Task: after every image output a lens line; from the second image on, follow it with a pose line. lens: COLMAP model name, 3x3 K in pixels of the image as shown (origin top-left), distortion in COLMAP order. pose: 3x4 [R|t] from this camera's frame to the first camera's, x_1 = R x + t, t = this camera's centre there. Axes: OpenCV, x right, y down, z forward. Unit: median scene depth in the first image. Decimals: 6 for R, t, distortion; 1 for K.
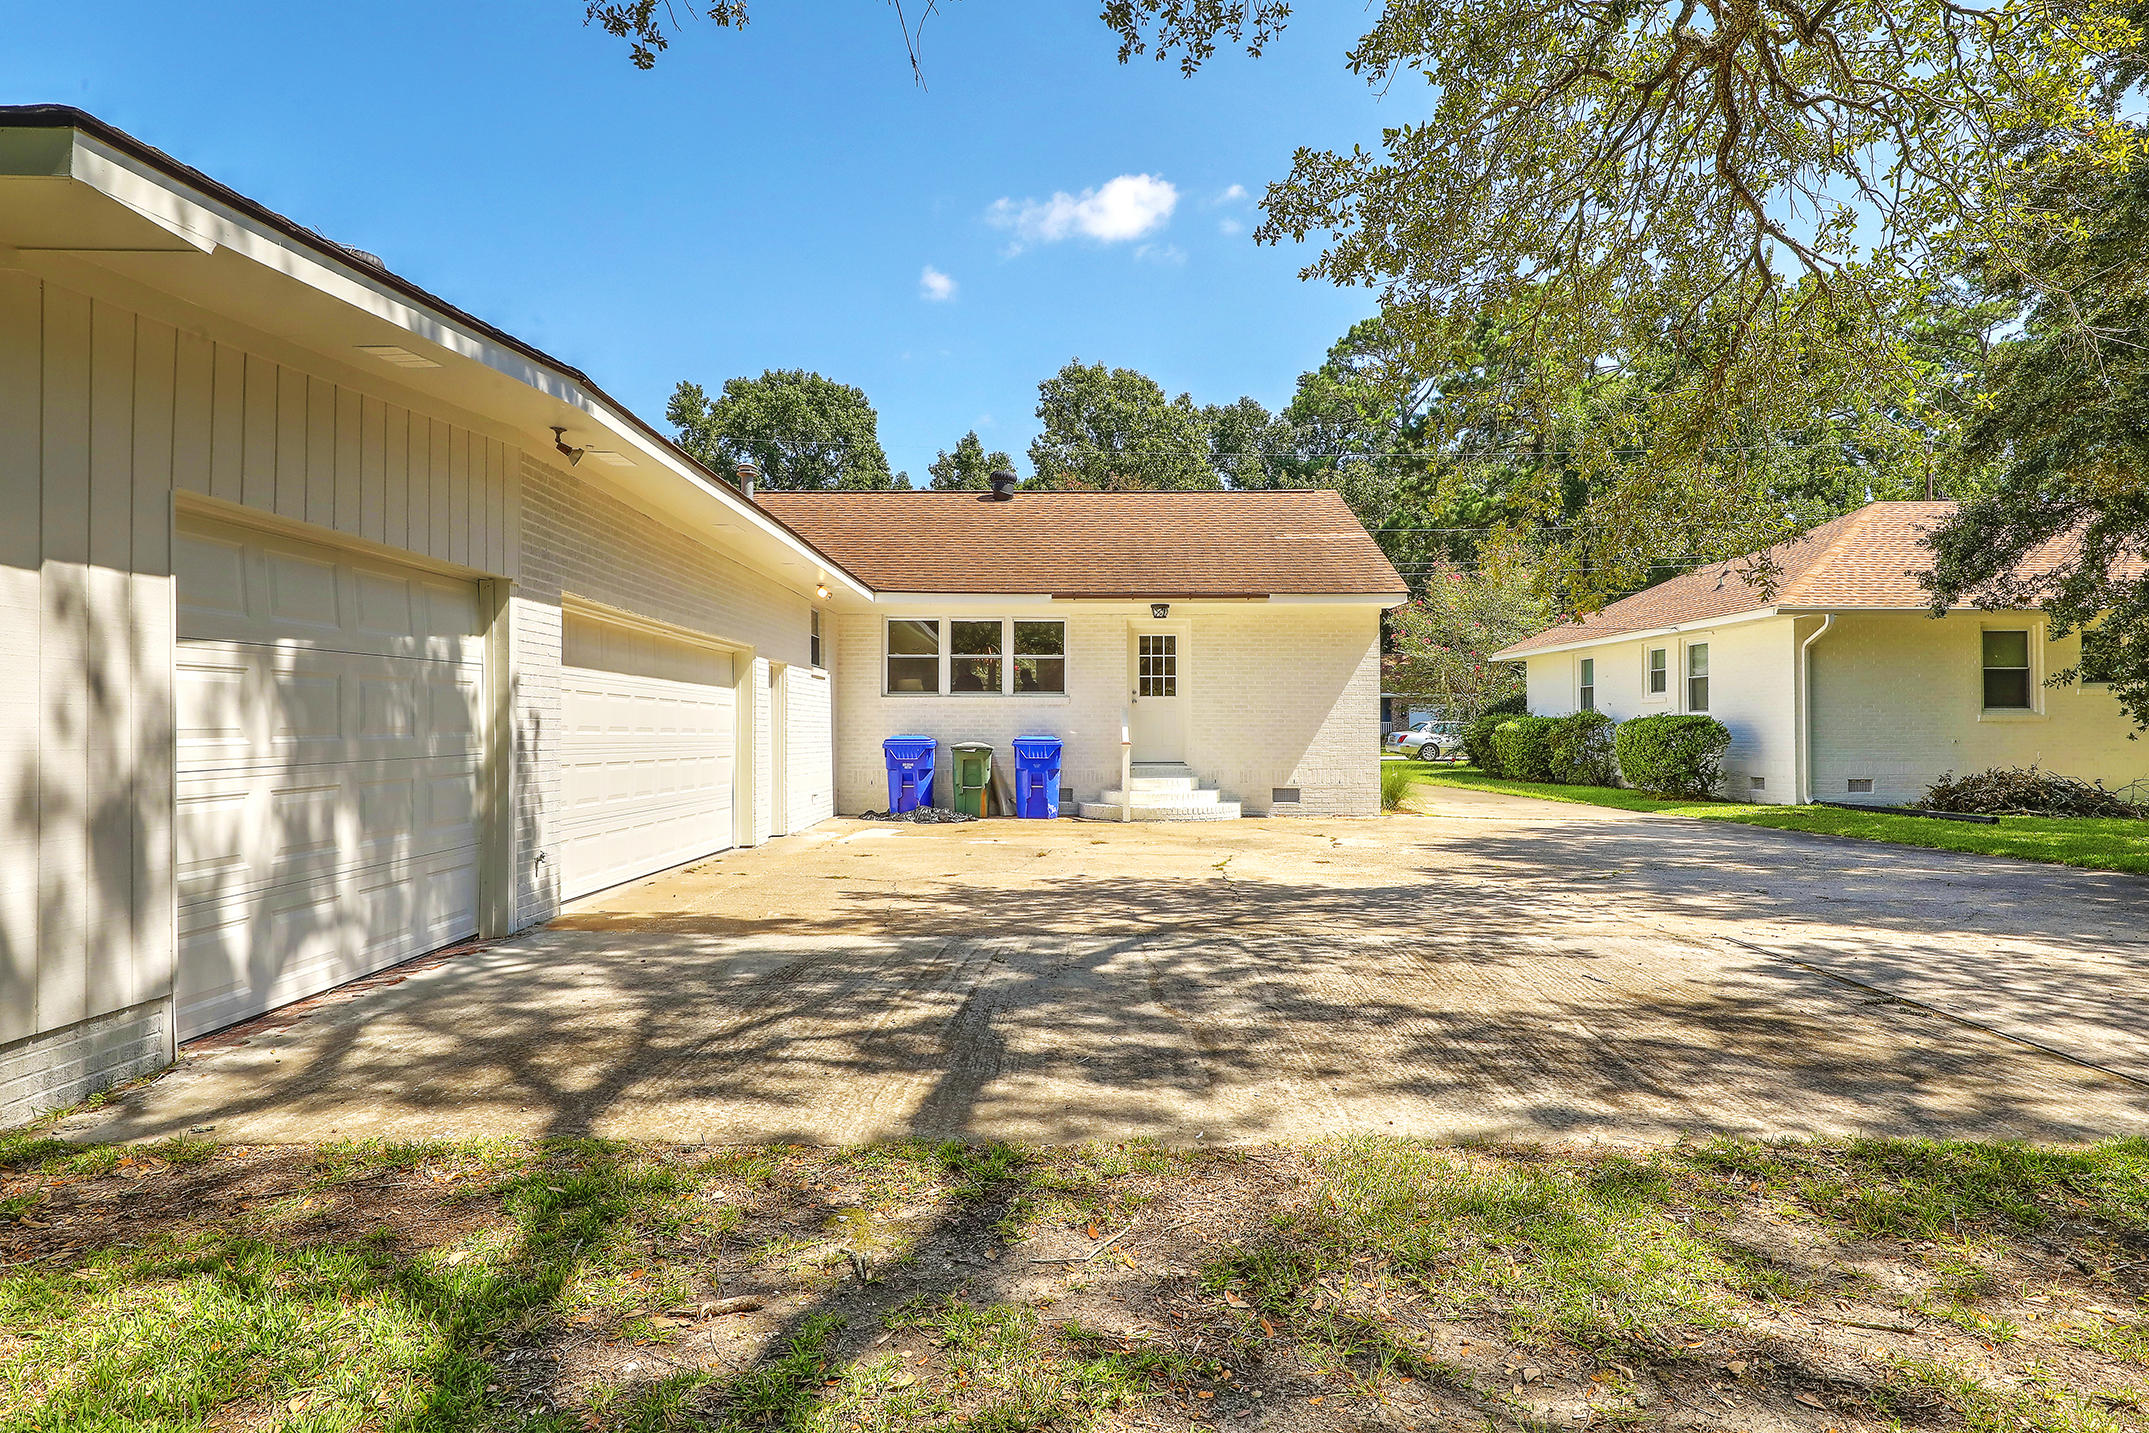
lens RADIAL K [[1213.6, 0, 1074.5], [0, 1213.6, 716.5], [0, 0, 1]] dist [0.000661, 0.000043]
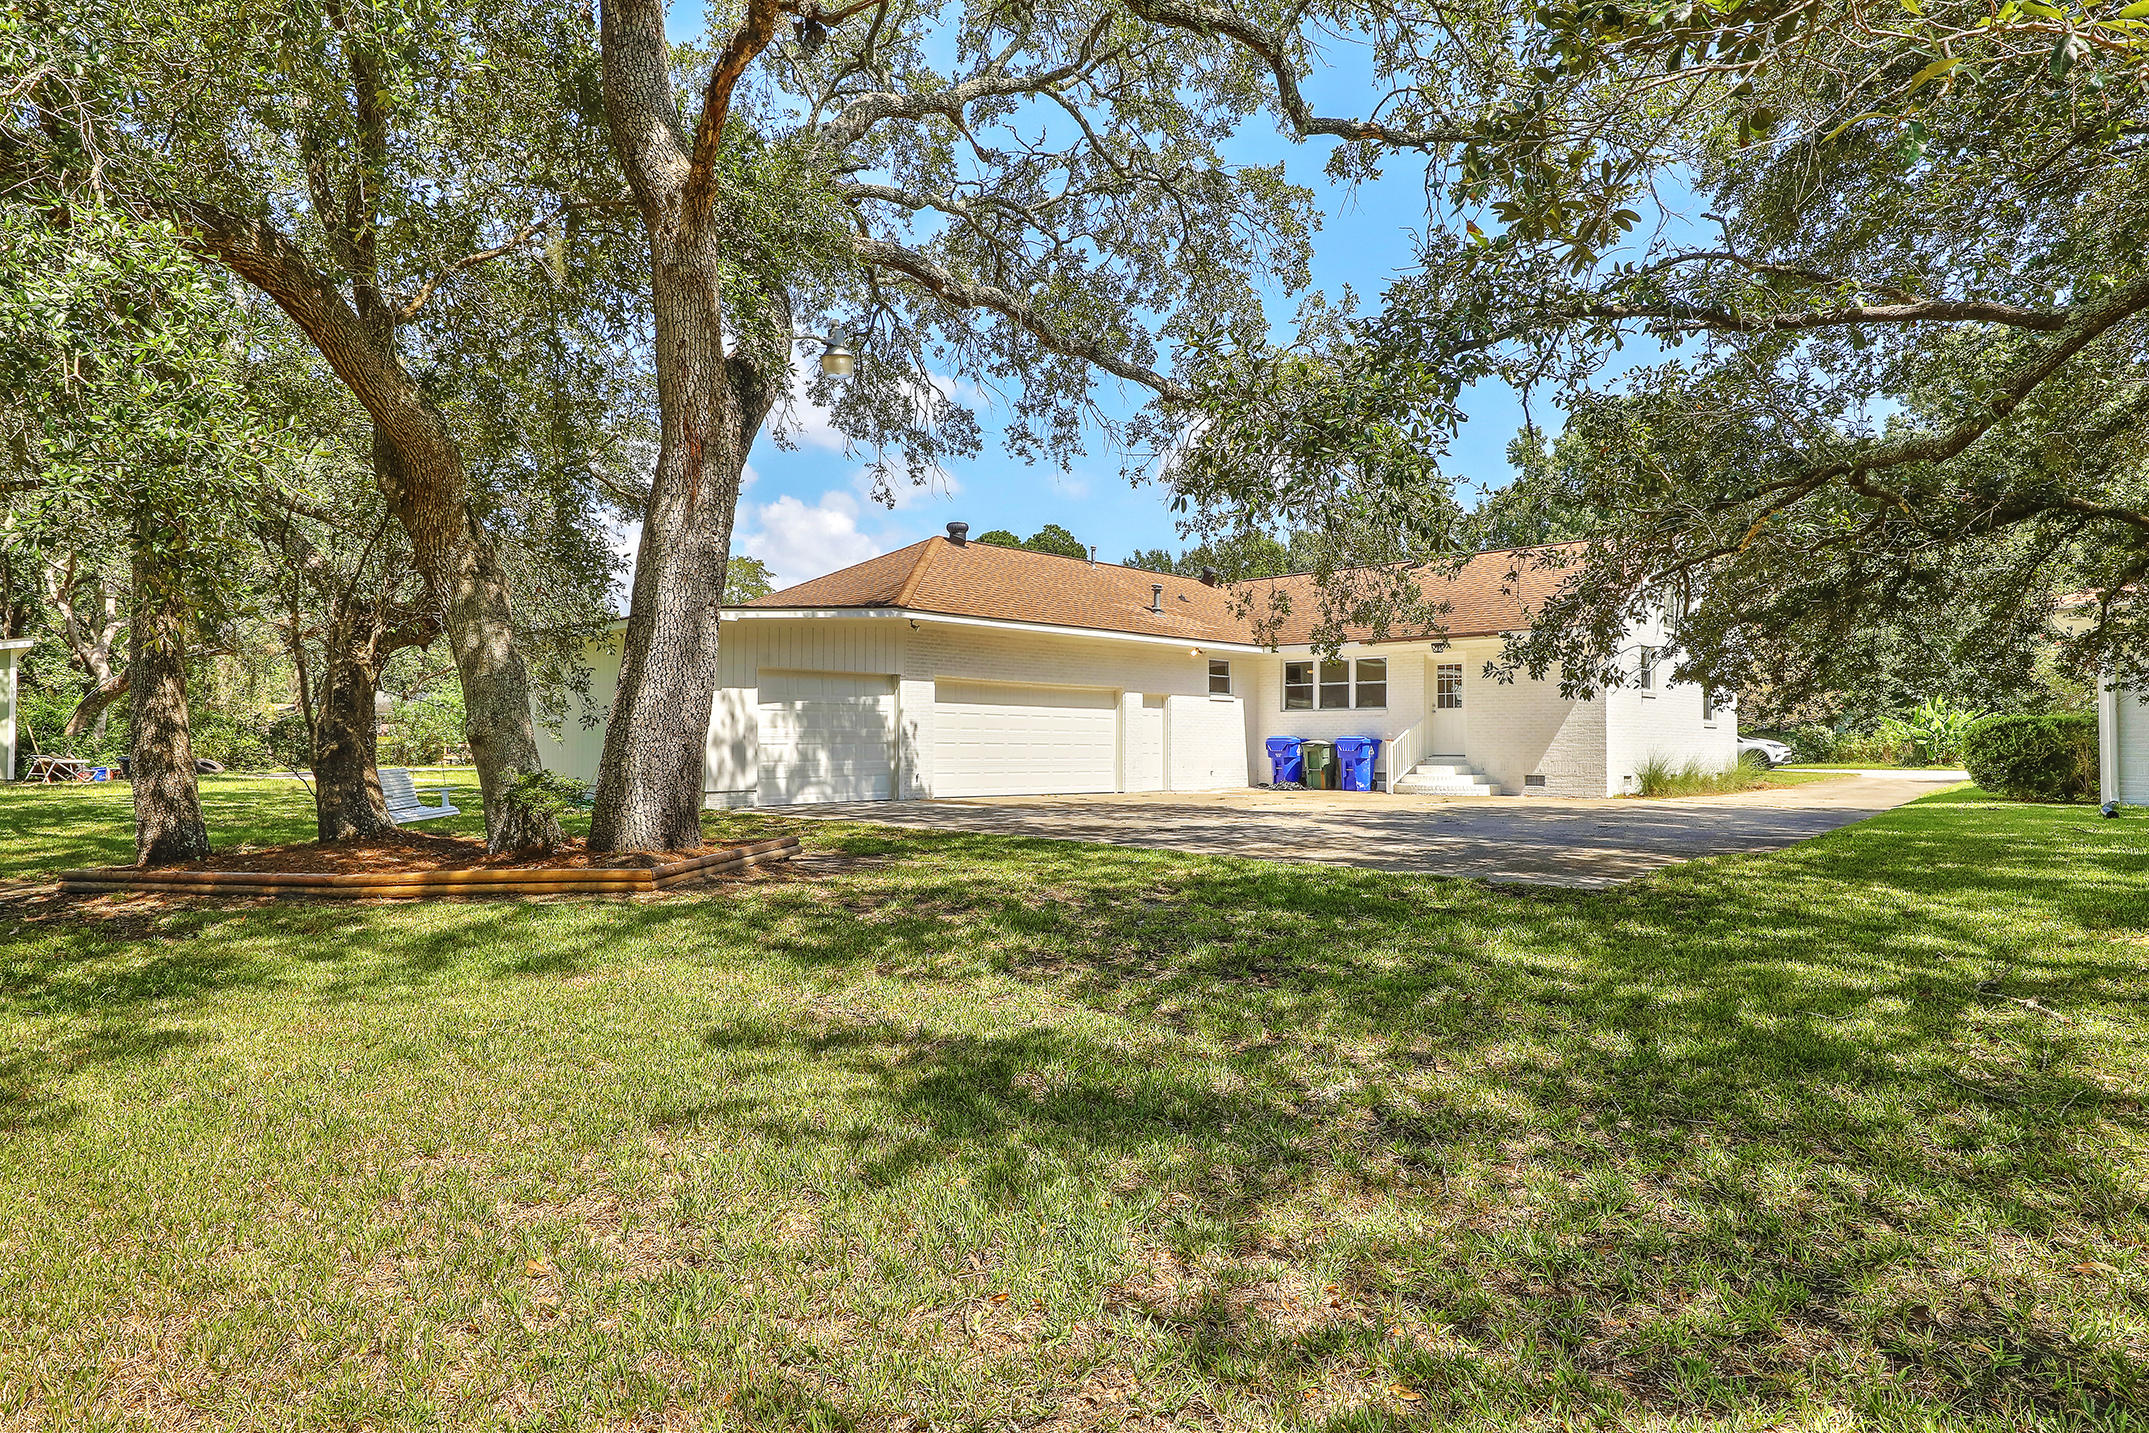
lens RADIAL K [[1213.6, 0, 1074.5], [0, 1213.6, 716.5], [0, 0, 1]] dist [0.000661, 0.000043]
pose [[0.713043, -0.015368, -0.700952, 0.778646], [0.005742, 0.999854, -0.016079, 0.013913], [0.701097, 0.007440, 0.713027, -0.312561]]
